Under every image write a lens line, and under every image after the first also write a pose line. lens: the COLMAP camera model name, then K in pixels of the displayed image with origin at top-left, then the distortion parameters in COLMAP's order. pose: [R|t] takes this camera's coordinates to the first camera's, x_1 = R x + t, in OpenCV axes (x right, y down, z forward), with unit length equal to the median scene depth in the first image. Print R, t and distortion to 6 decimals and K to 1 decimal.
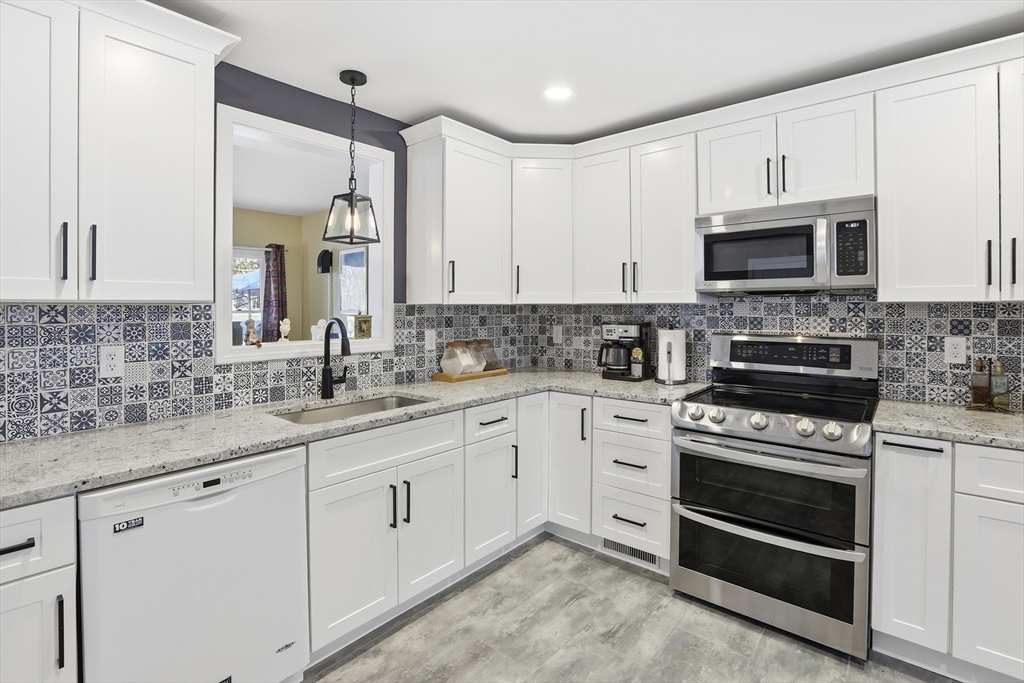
lens RADIAL K [[479.6, 0, 512.0], [0, 479.6, 306.9], [0, 0, 1]] dist [-0.022280, 0.000835]
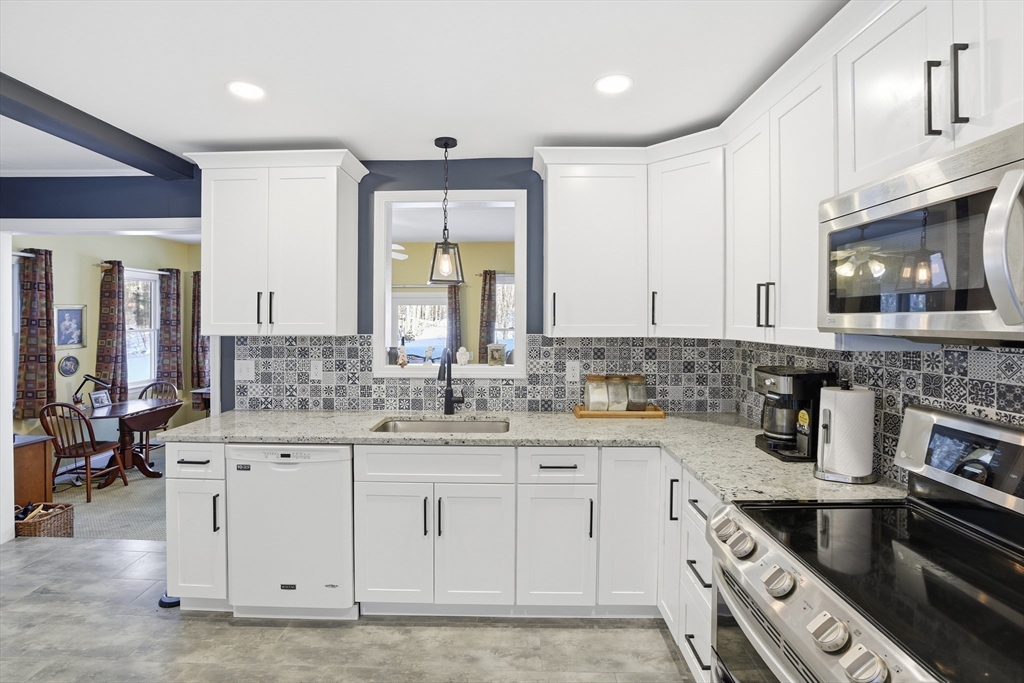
lens RADIAL K [[471.0, 0, 510.2], [0, 471.0, 320.7], [0, 0, 1]] dist [-0.063490, 0.034785]
pose [[0.641141, 0.006692, -0.767394, 0.555412], [-0.003091, 0.999976, 0.006138, -0.045301], [0.767417, -0.001563, 0.641146, 0.331203]]
